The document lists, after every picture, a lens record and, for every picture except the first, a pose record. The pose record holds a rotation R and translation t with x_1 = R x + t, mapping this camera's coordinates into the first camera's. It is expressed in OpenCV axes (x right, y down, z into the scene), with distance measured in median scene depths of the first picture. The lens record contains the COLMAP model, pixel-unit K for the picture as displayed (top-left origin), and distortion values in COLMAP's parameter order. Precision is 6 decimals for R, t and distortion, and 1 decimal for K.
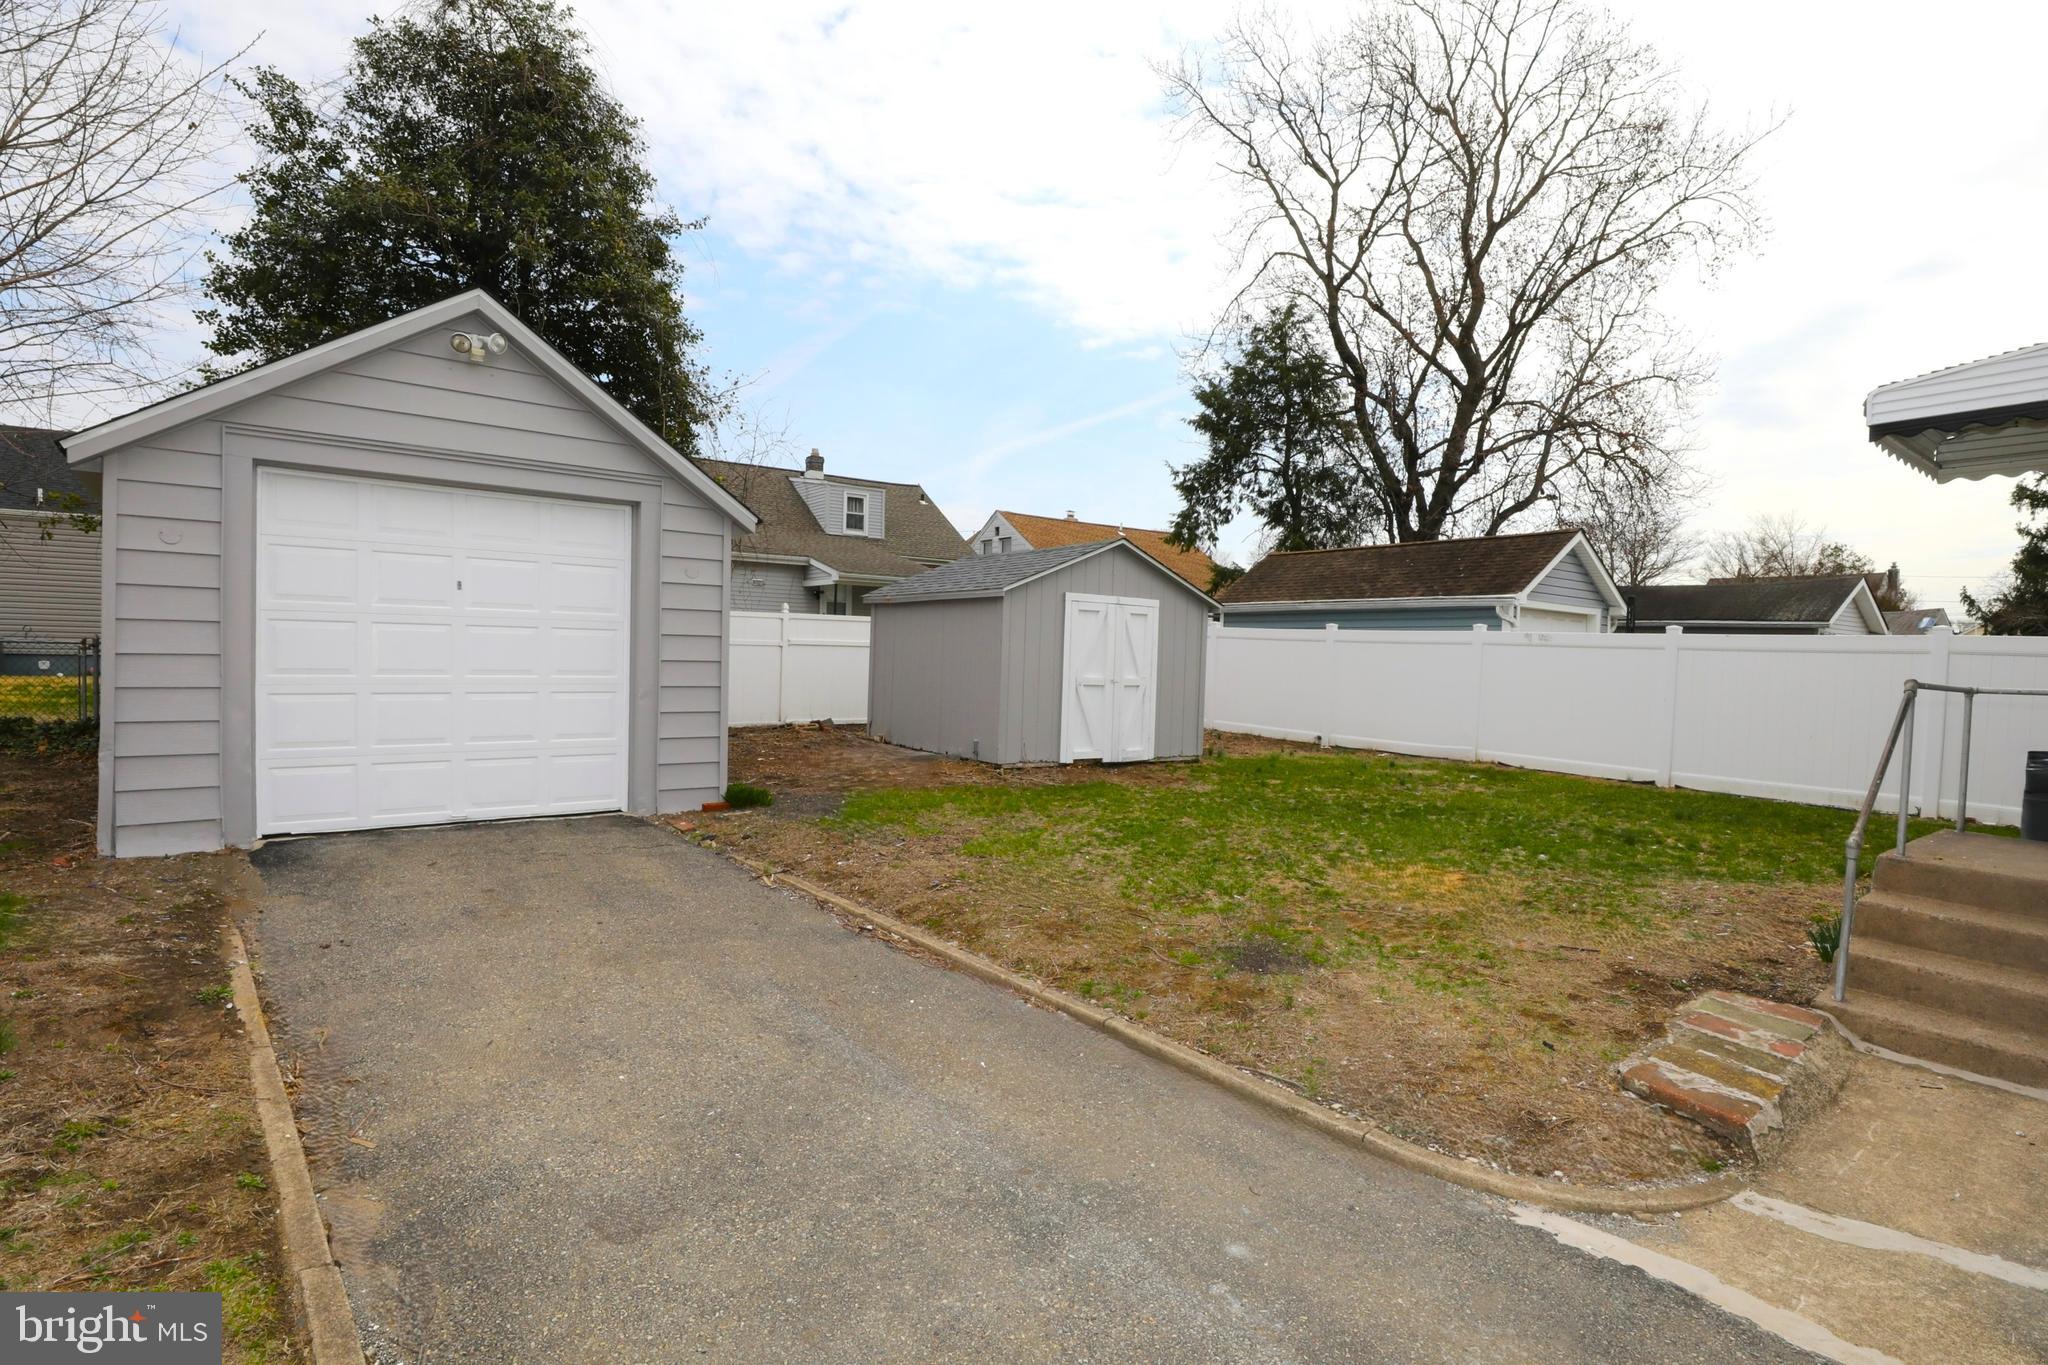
lens RADIAL K [[1029.2, 0, 1029.0], [0, 1029.2, 689.1], [0, 0, 1]] dist [-0.045058, 0.012864]
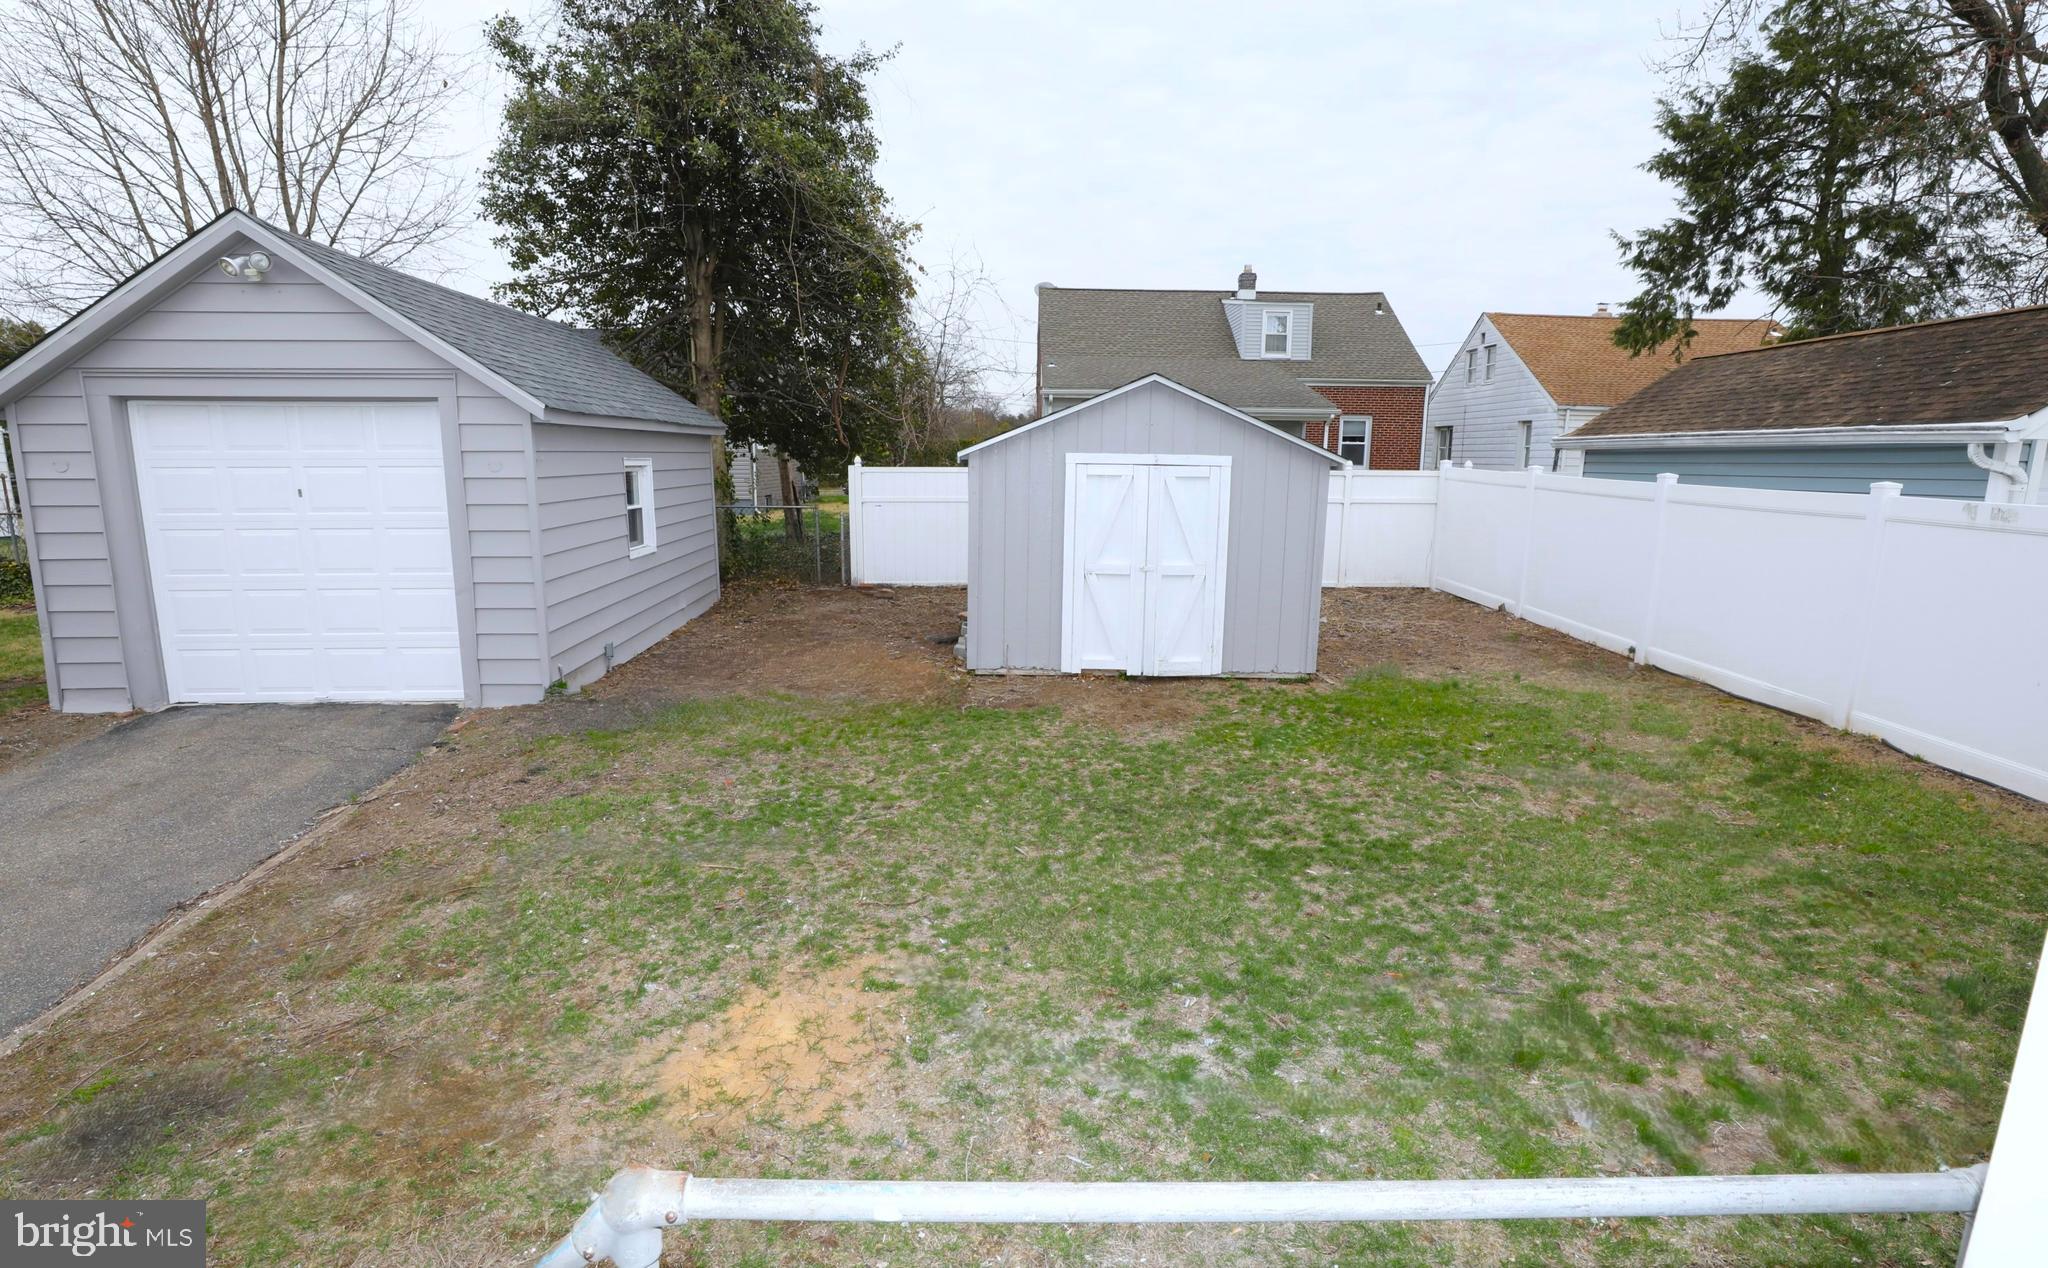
lens RADIAL K [[978.2, 0, 1024.0], [0, 978.2, 634.0], [0, 0, 1]] dist [-0.038082, 0.000211]
pose [[0.811947, 0.083915, -0.577667, 0.321202], [-0.006046, 0.990769, 0.135426, -0.043110], [0.583699, -0.106467, 0.804960, 0.279782]]
